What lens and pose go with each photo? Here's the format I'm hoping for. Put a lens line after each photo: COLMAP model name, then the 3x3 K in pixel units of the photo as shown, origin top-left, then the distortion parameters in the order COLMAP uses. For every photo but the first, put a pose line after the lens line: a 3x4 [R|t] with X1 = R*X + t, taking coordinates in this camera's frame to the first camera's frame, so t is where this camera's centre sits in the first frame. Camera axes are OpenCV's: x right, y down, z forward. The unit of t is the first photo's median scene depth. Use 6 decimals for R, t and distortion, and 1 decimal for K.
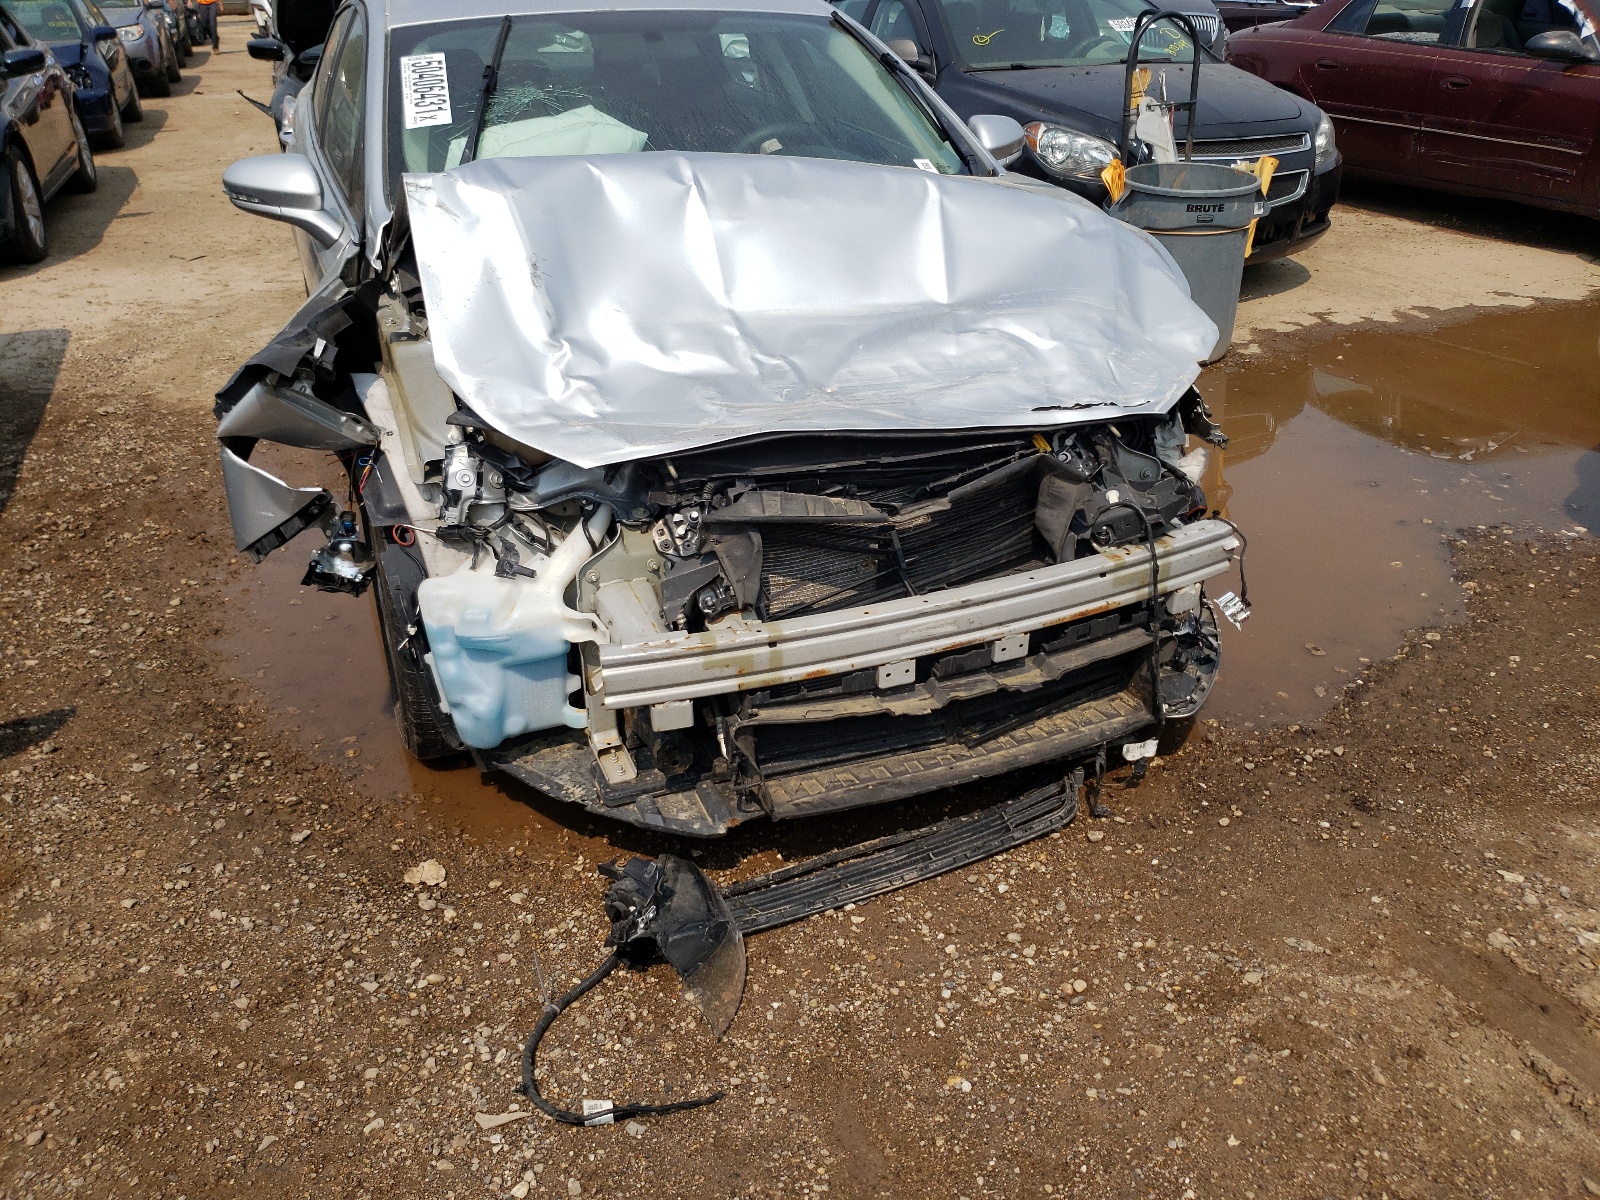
lens RADIAL K [[1229.1, 0, 800.0], [0, 1229.1, 600.0], [0, 0, 1]] dist [0.028633, -0.015304]
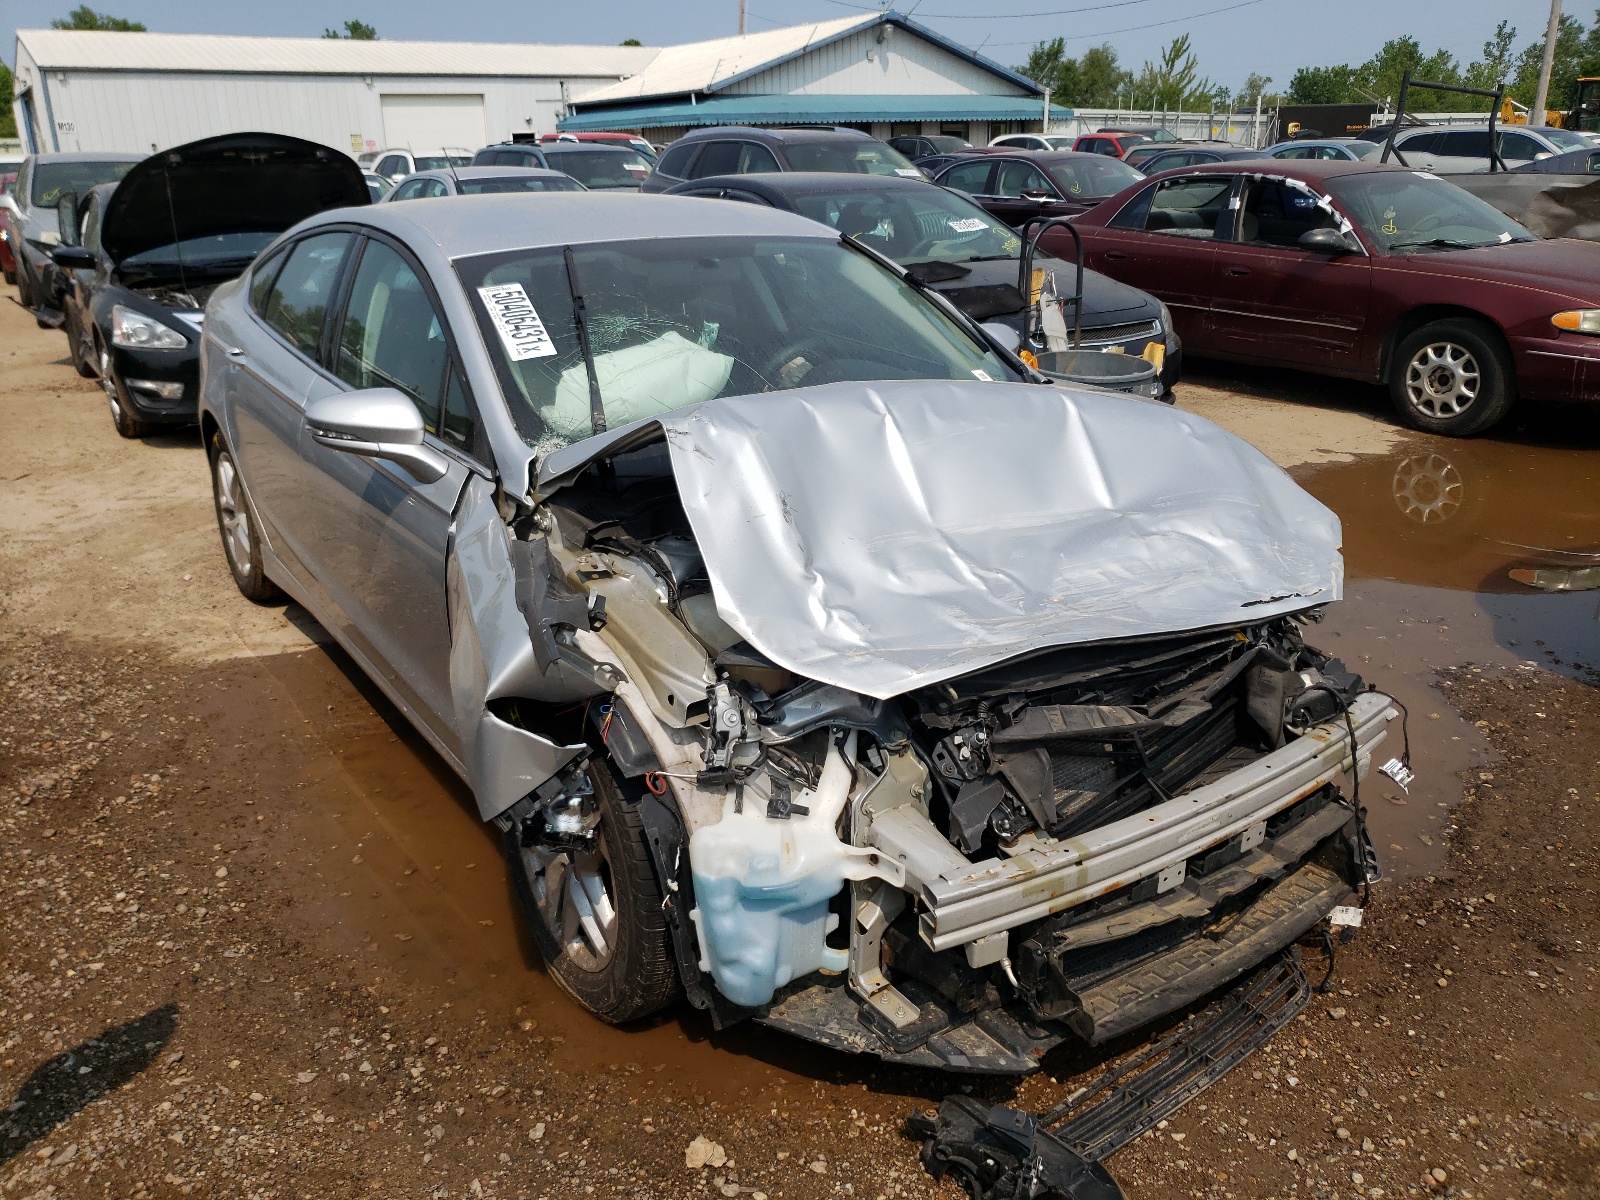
lens RADIAL K [[1229.1, 0, 800.0], [0, 1229.1, 600.0], [0, 0, 1]] dist [0.028633, -0.015304]
pose [[0.978325, -0.070851, 0.194579, -0.377391], [0.095769, 0.987925, -0.121788, -0.065307], [-0.183601, 0.137783, 0.973297, 0.037746]]
